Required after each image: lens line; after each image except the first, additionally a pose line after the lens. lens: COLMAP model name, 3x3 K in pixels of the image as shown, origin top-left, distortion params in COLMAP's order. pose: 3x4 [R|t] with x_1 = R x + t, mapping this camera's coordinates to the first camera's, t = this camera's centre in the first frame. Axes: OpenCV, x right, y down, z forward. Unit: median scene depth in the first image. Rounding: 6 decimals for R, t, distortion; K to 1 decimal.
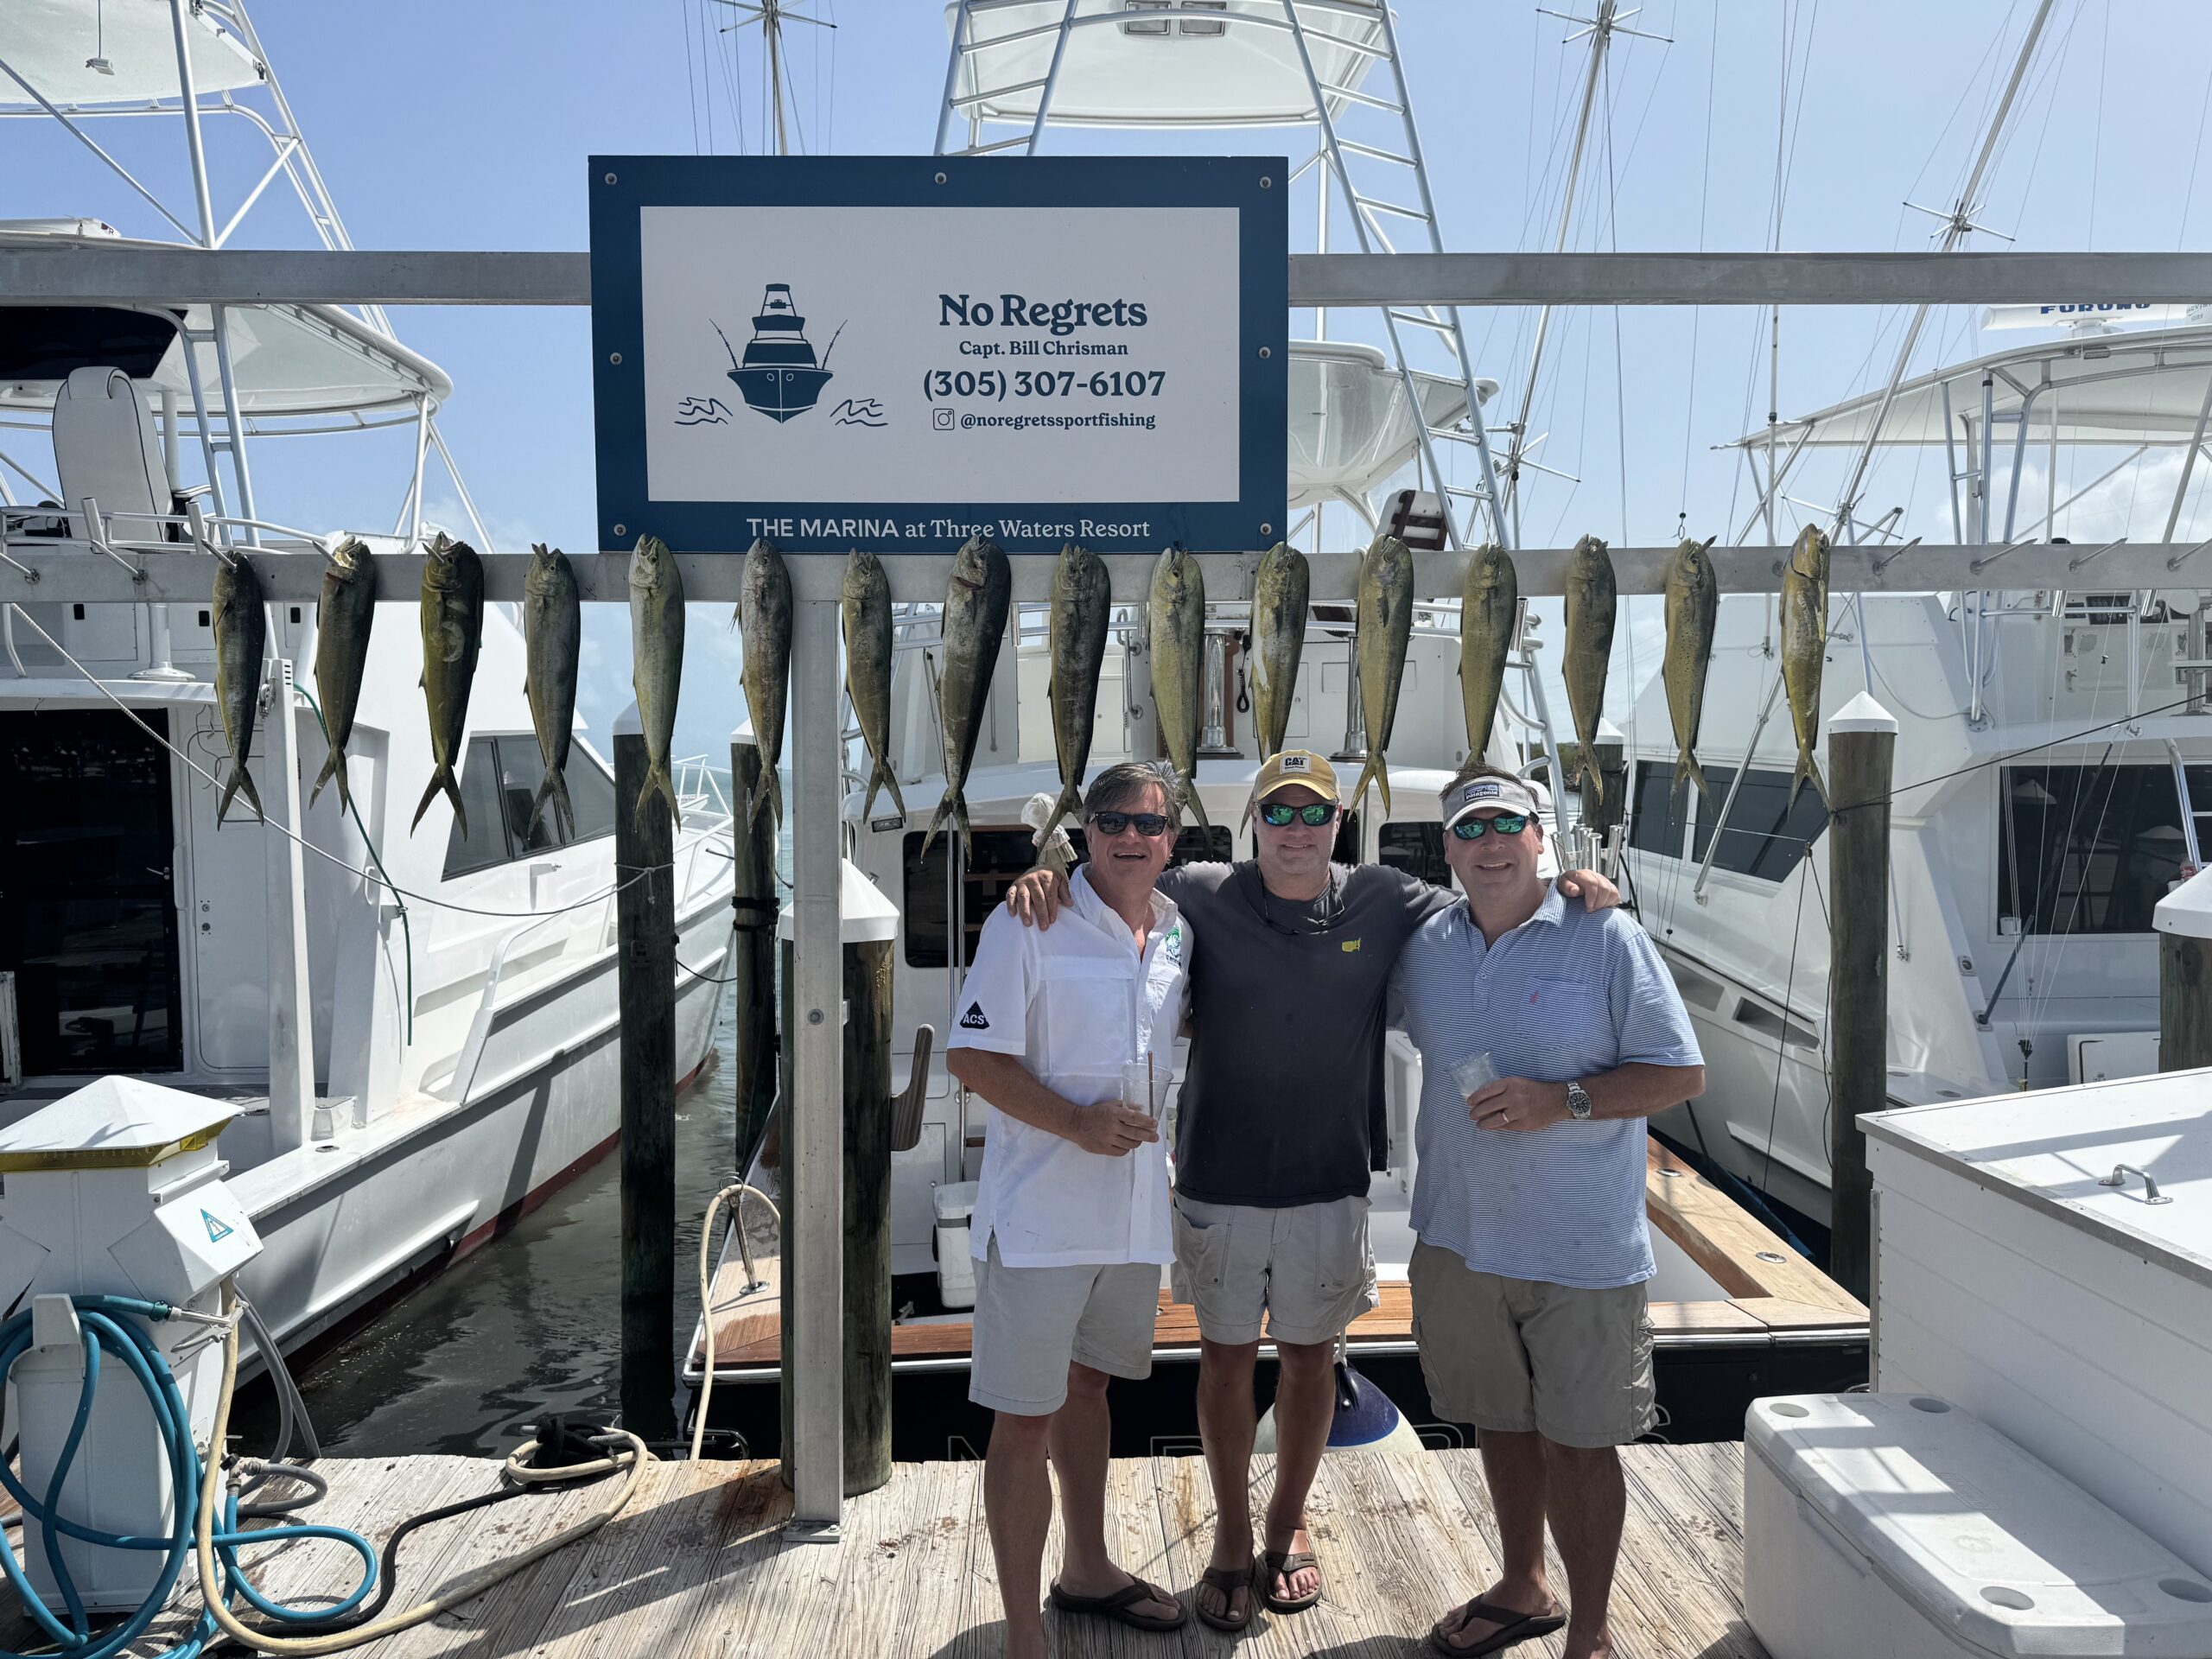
lens RADIAL K [[1618.6, 0, 1099.7], [0, 1618.6, 853.4], [0, 0, 1]] dist [0.051902, -0.076042]
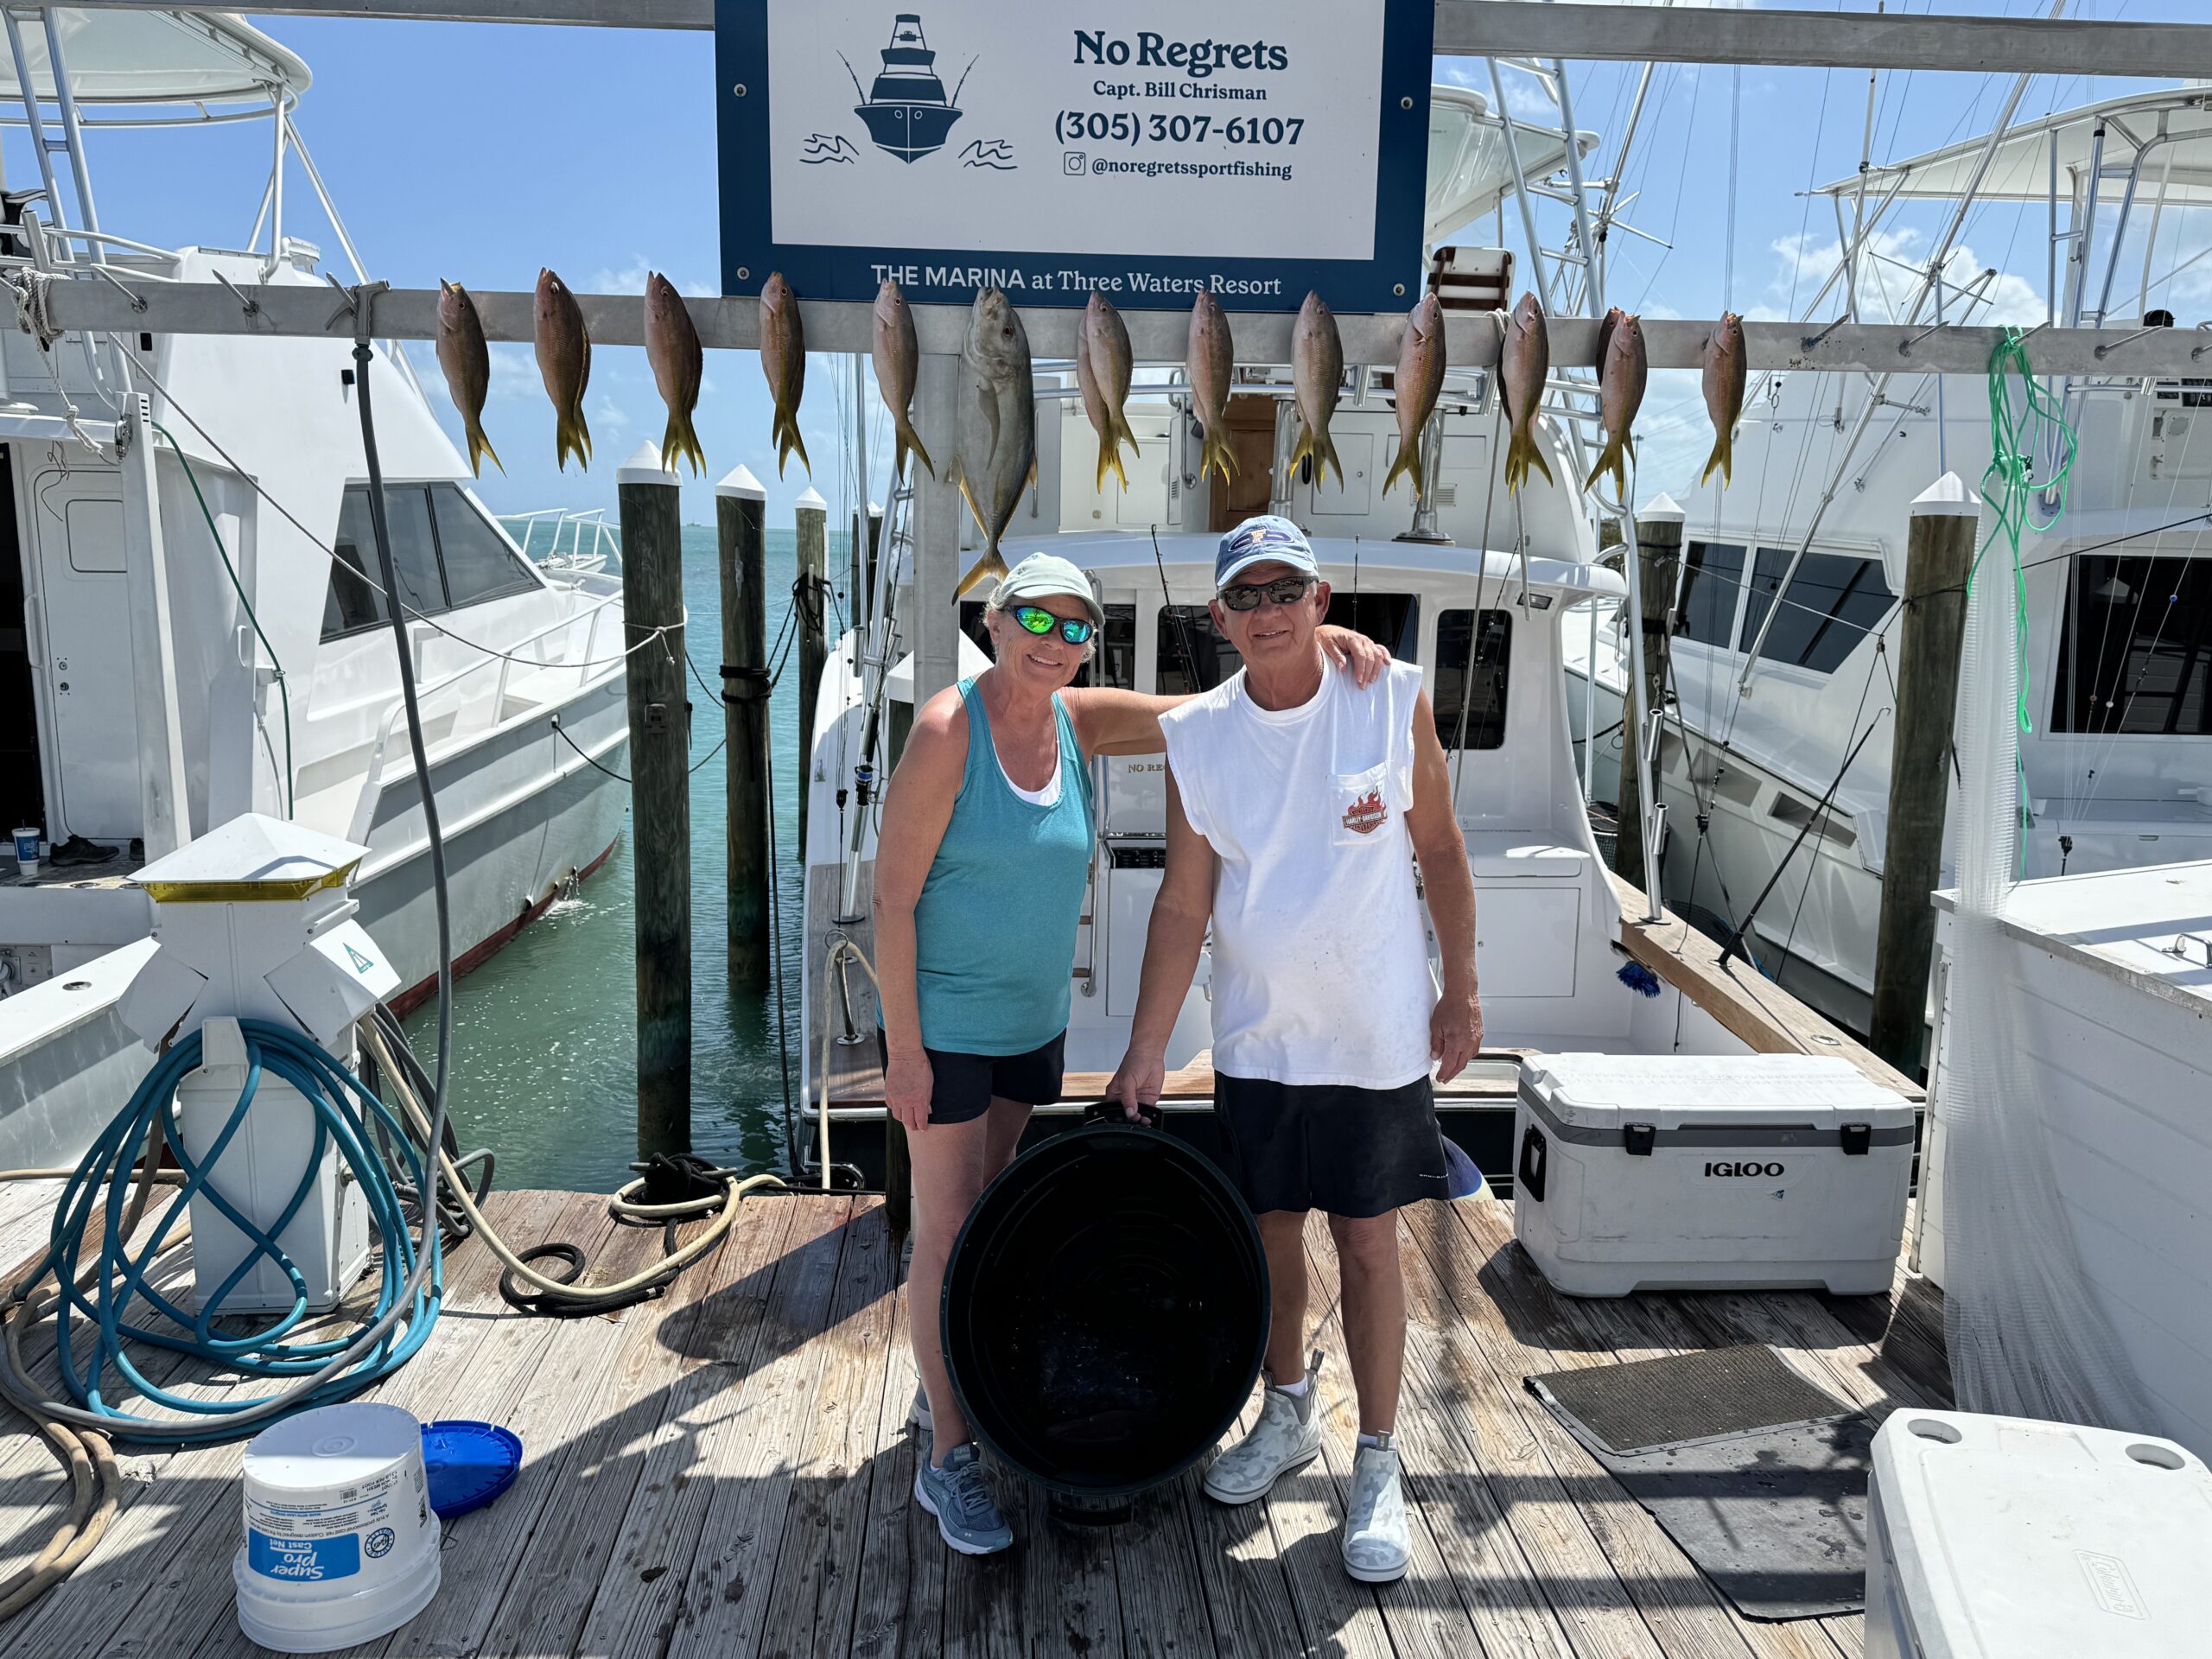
lens RADIAL K [[1764.5, 0, 1103.6], [0, 1764.5, 872.4], [0, 0, 1]] dist [0.022784, -0.045869]
pose [[0.999567, 0.022826, 0.018558, -0.088824], [-0.025141, 0.990389, 0.136003, 0.008754], [-0.015276, -0.136411, 0.990535, -0.108930]]
